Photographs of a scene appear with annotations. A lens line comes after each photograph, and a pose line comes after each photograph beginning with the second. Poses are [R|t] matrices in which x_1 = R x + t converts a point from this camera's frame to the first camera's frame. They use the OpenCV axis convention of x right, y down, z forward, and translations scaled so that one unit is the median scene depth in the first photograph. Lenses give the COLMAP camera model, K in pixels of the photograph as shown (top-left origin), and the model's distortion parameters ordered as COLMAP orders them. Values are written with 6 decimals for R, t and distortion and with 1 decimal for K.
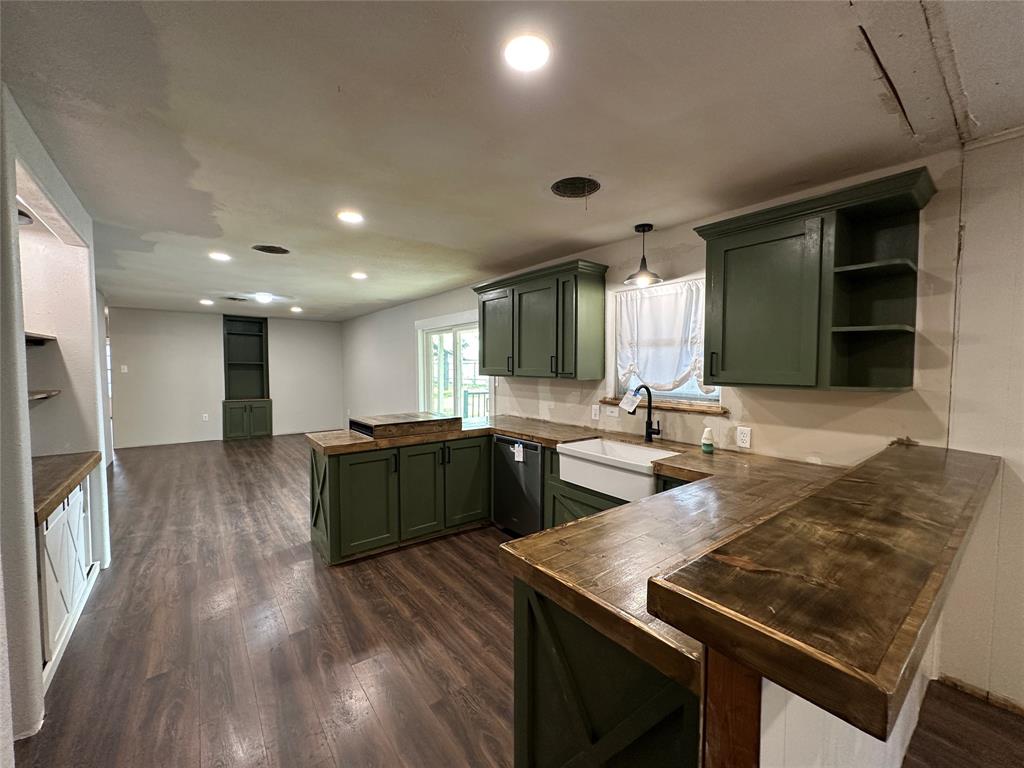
lens RADIAL K [[409.5, 0, 513.2], [0, 409.5, 385.7], [0, 0, 1]] dist [-0.008488, -0.000238]
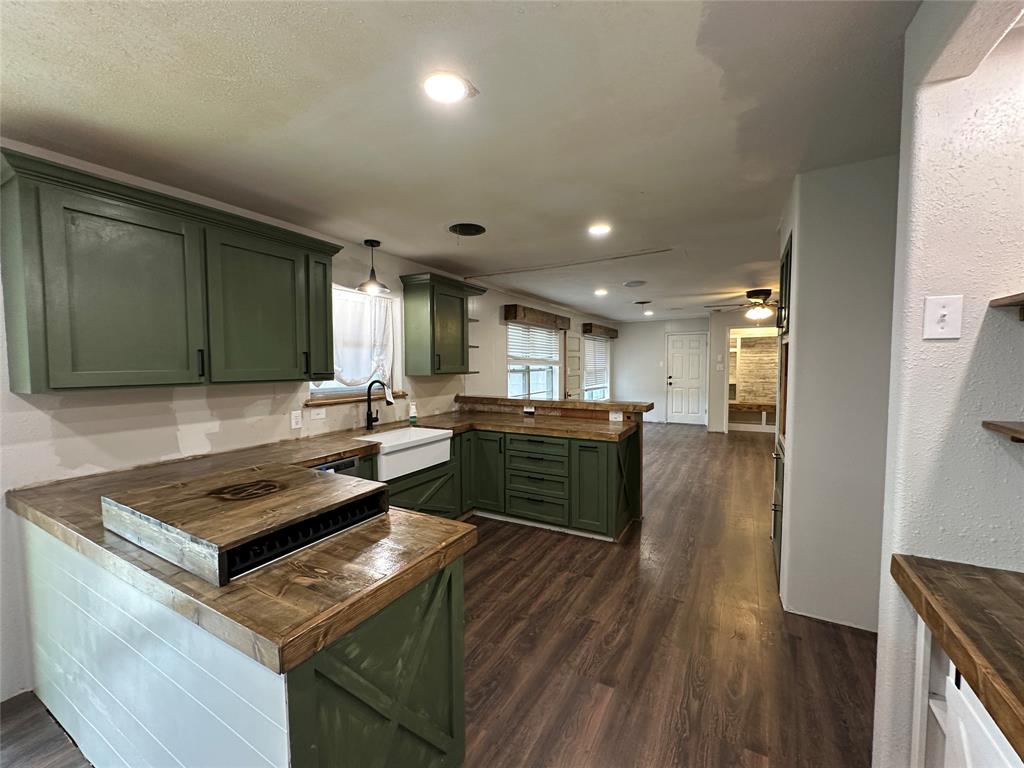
lens RADIAL K [[409.5, 0, 515.2], [0, 409.5, 383.1], [0, 0, 1]] dist [-0.008488, -0.000238]
pose [[-0.388001, -0.049081, 0.920351, -0.883647], [0.049141, 0.996059, 0.073835, -0.059007], [-0.920348, 0.073875, -0.384060, 1.069922]]
